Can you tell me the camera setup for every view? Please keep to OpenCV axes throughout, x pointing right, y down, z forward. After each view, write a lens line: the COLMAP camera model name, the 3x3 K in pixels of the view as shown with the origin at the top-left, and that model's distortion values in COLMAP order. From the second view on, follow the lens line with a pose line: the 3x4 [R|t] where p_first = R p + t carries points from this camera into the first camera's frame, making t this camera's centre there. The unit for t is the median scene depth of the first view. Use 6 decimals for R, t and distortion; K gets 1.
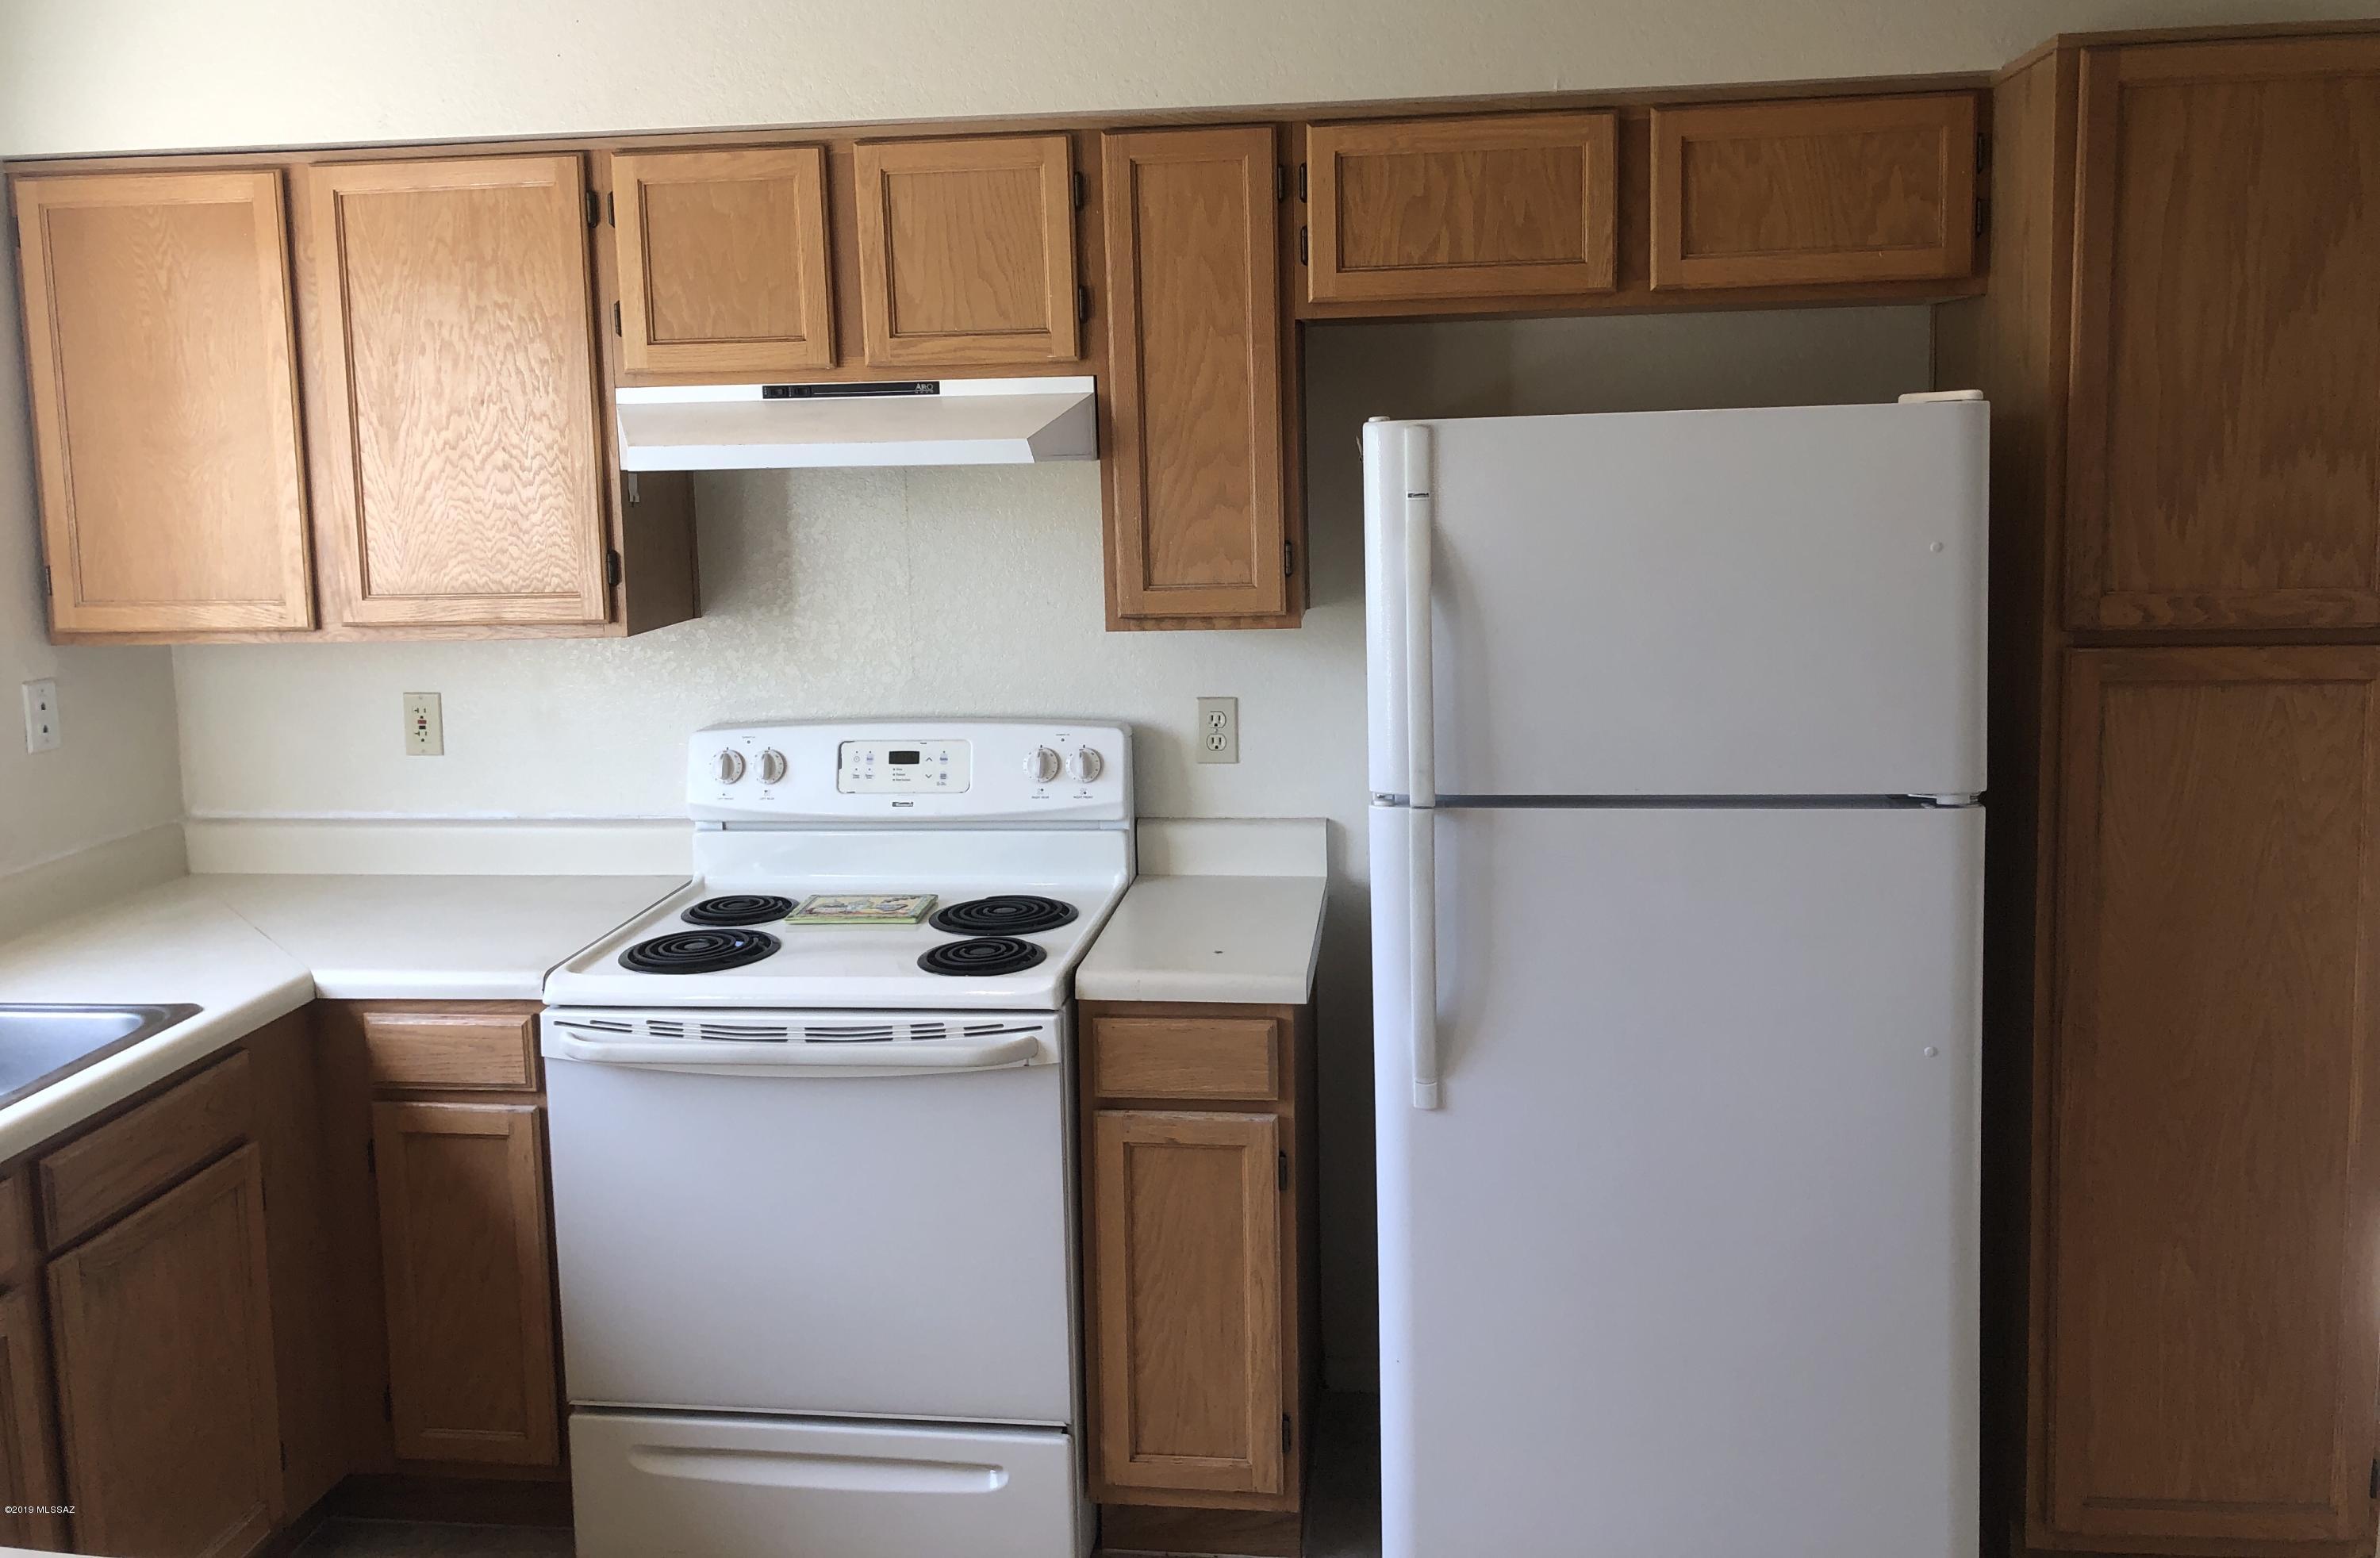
lens RADIAL K [[2084.9, 0, 1185.4], [0, 2084.9, 780.1], [0, 0, 1]] dist [0.069964, -0.040672]
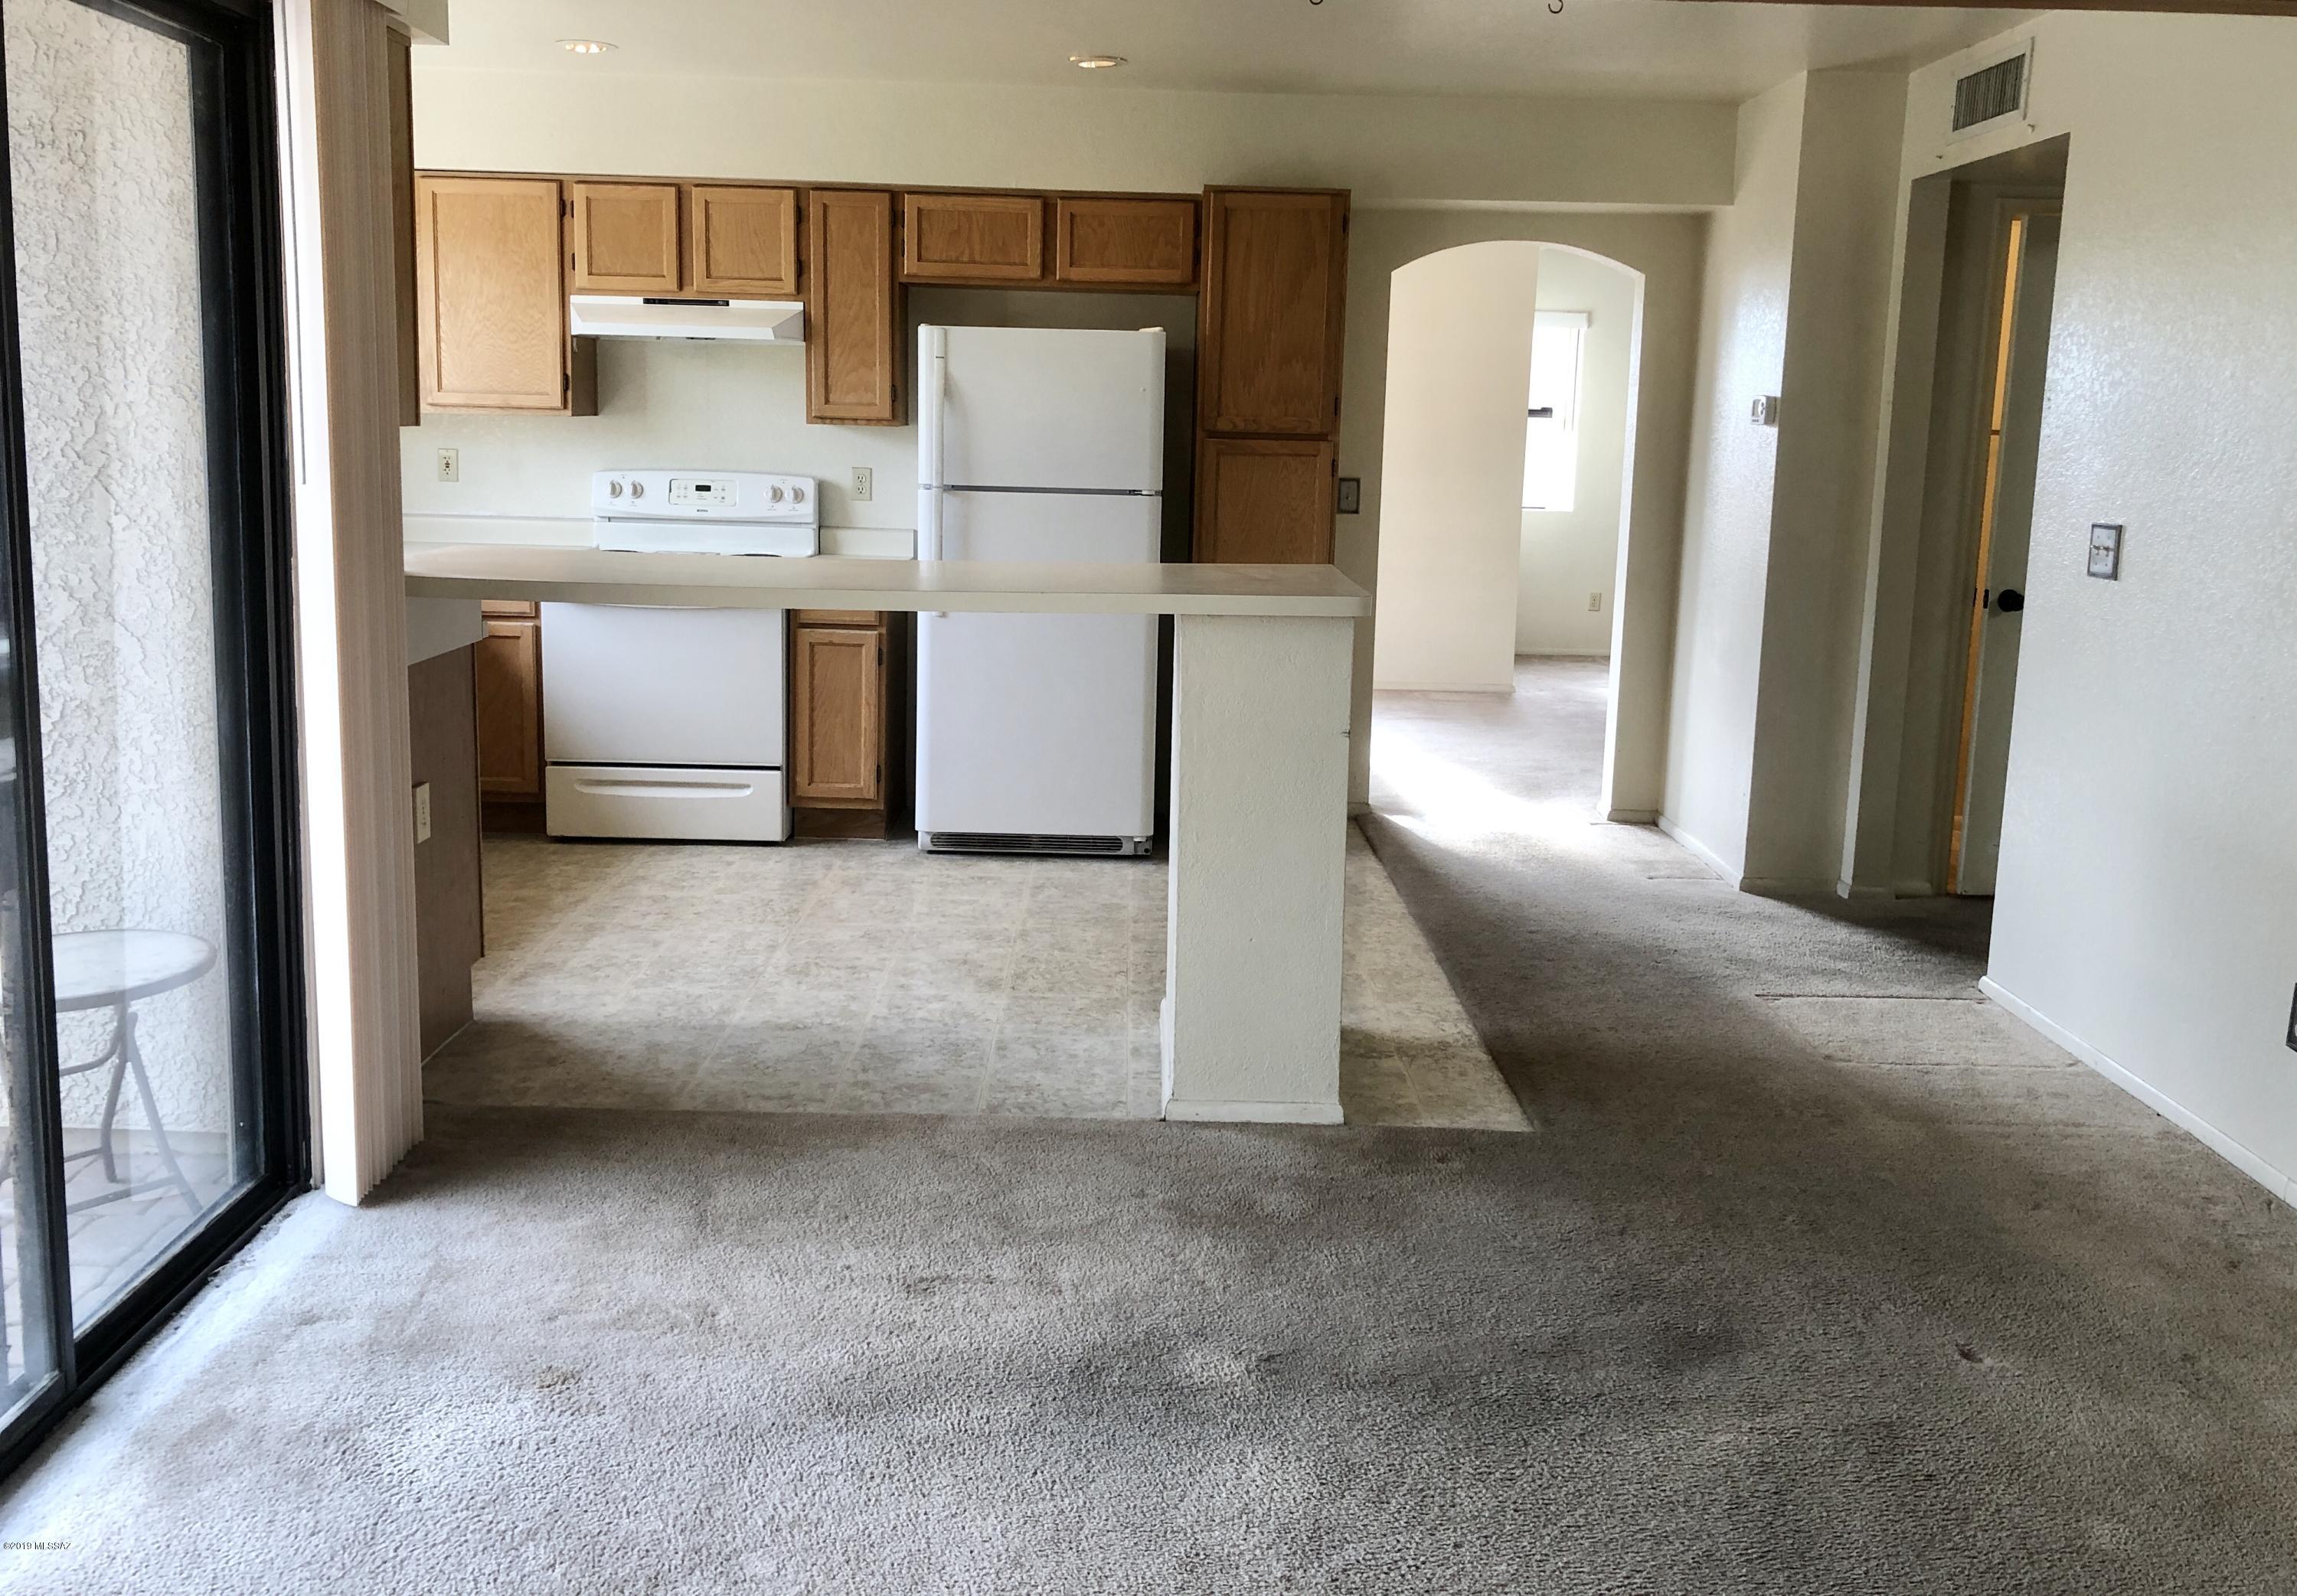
lens RADIAL K [[1974.6, 0, 1142.1], [0, 1974.6, 785.7], [0, 0, 1]] dist [0.048294, -0.015063]
pose [[0.990670, 0.026980, 0.133584, 0.041772], [-0.030416, 0.999255, 0.023743, 0.244099], [-0.132844, -0.027584, 0.990753, -1.078776]]
